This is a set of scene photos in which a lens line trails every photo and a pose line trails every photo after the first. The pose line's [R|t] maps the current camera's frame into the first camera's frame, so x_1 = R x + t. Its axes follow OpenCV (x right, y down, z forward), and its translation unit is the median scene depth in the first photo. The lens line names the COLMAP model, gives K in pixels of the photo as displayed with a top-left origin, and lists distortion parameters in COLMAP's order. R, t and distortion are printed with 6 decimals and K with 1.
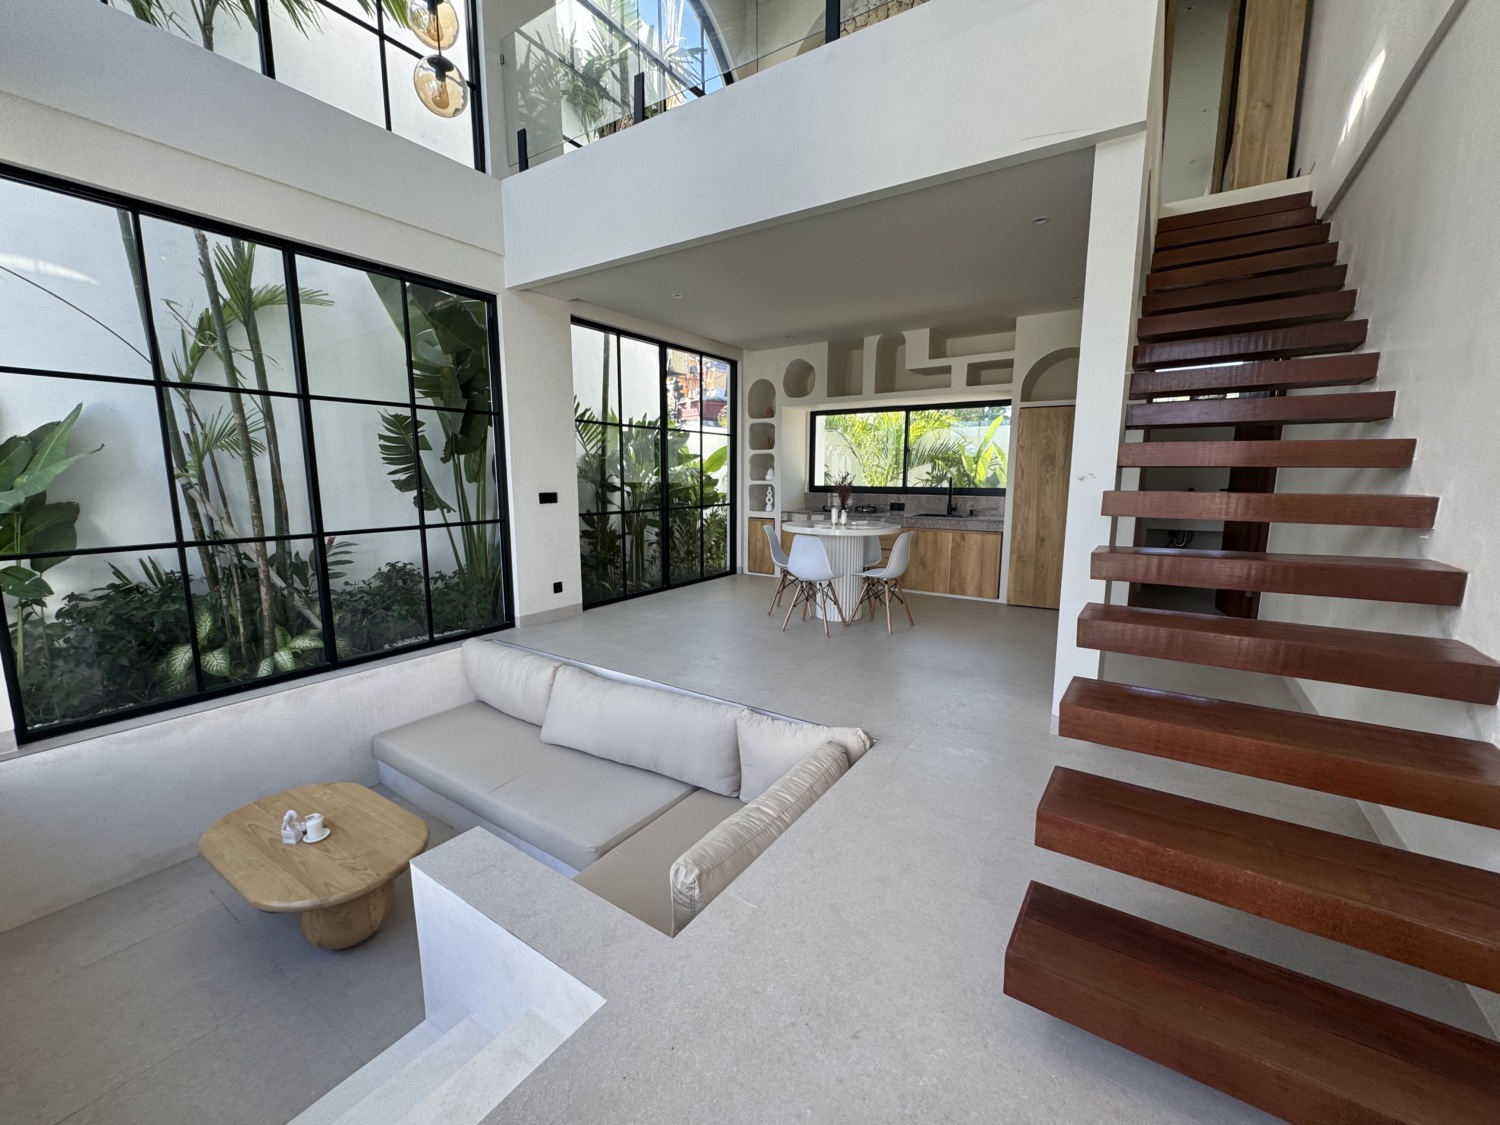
lens RADIAL K [[601.7, 0, 749.8], [0, 601.7, 562.9], [0, 0, 1]] dist [-0.008592, 0.001377]
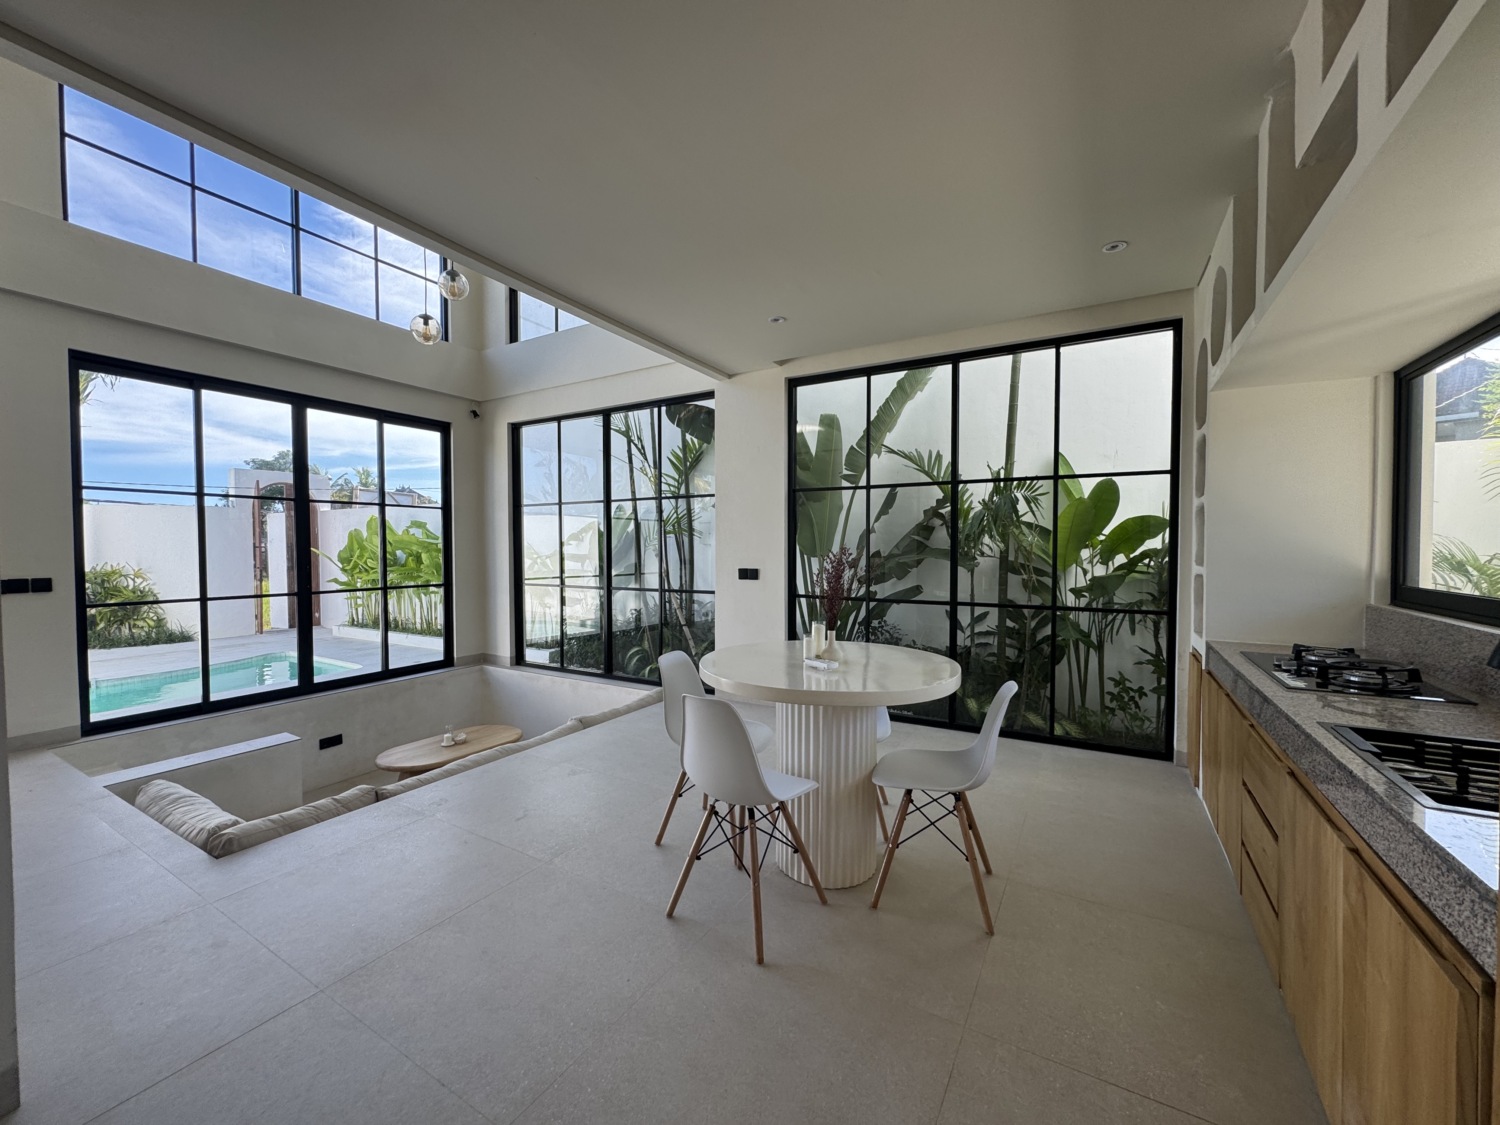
lens RADIAL K [[601.7, 0, 764.2], [0, 601.7, 567.6], [0, 0, 1]] dist [-0.008592, 0.001377]
pose [[0.090514, 0.028054, -0.995500, 0.600628], [-0.151058, 0.988424, 0.014120, -0.128843], [0.984372, 0.149100, 0.093704, 0.884522]]
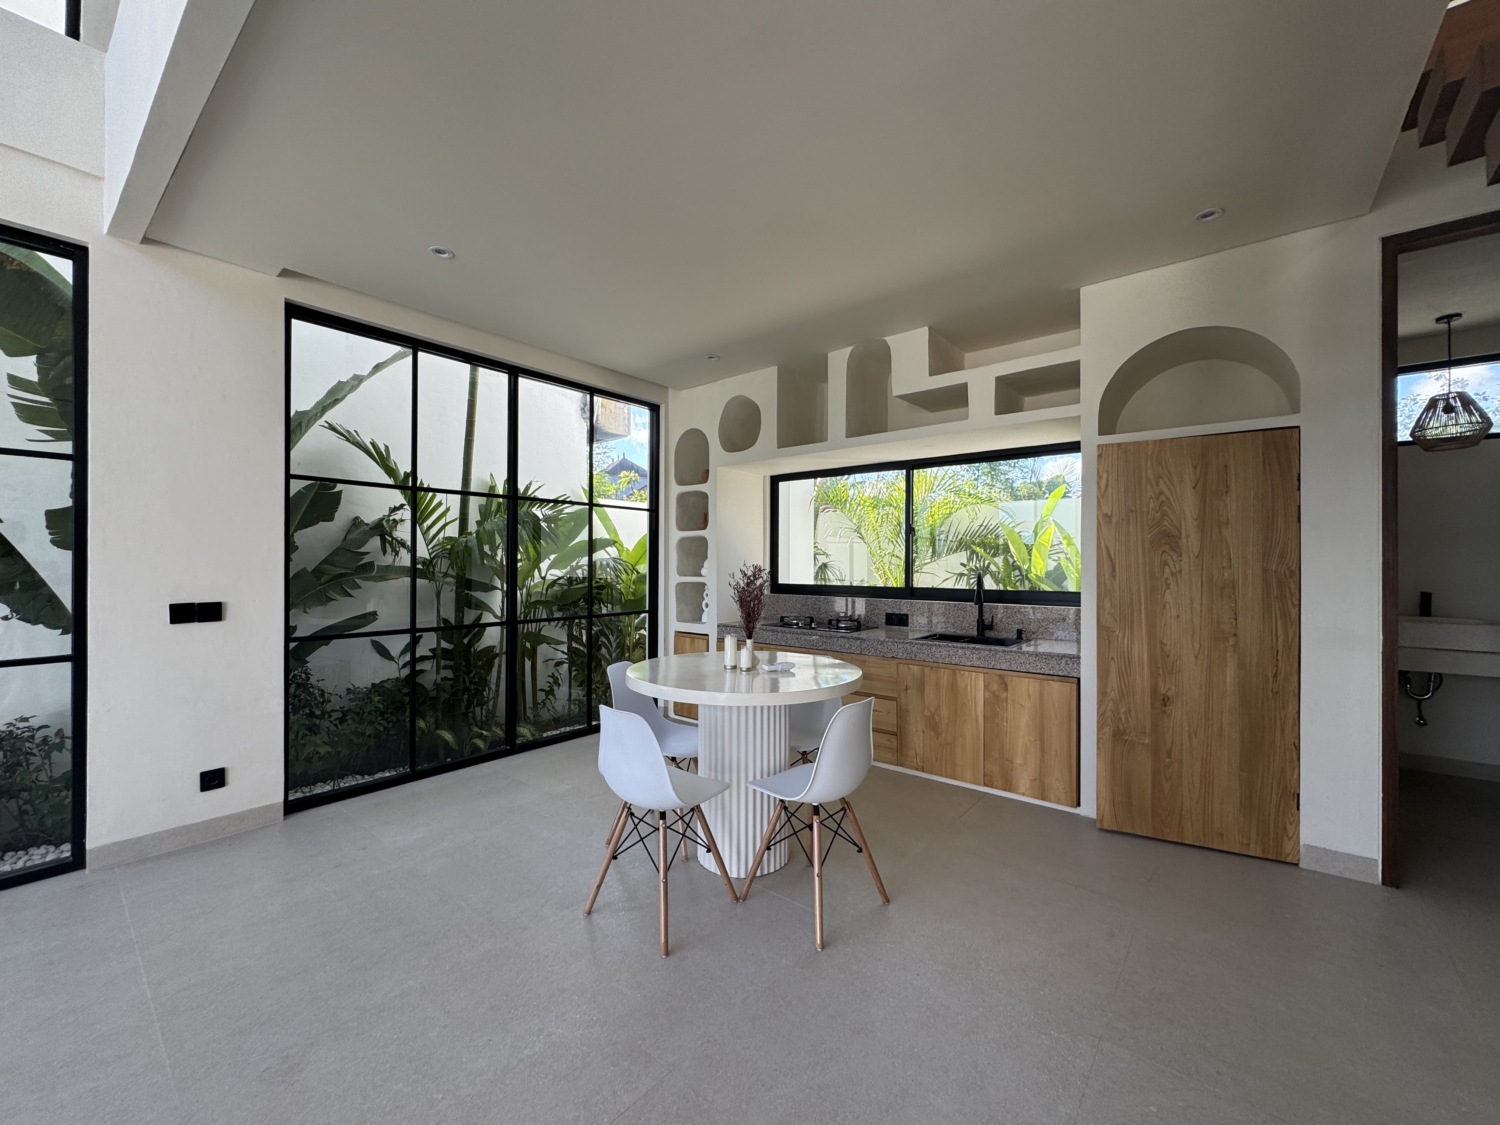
lens RADIAL K [[601.7, 0, 753.4], [0, 601.7, 563.8], [0, 0, 1]] dist [-0.008592, 0.001377]
pose [[0.995893, -0.000637, -0.090532, 0.201557], [-0.012674, 0.989147, -0.146380, -0.075451], [0.089643, 0.146926, 0.985077, 0.483584]]
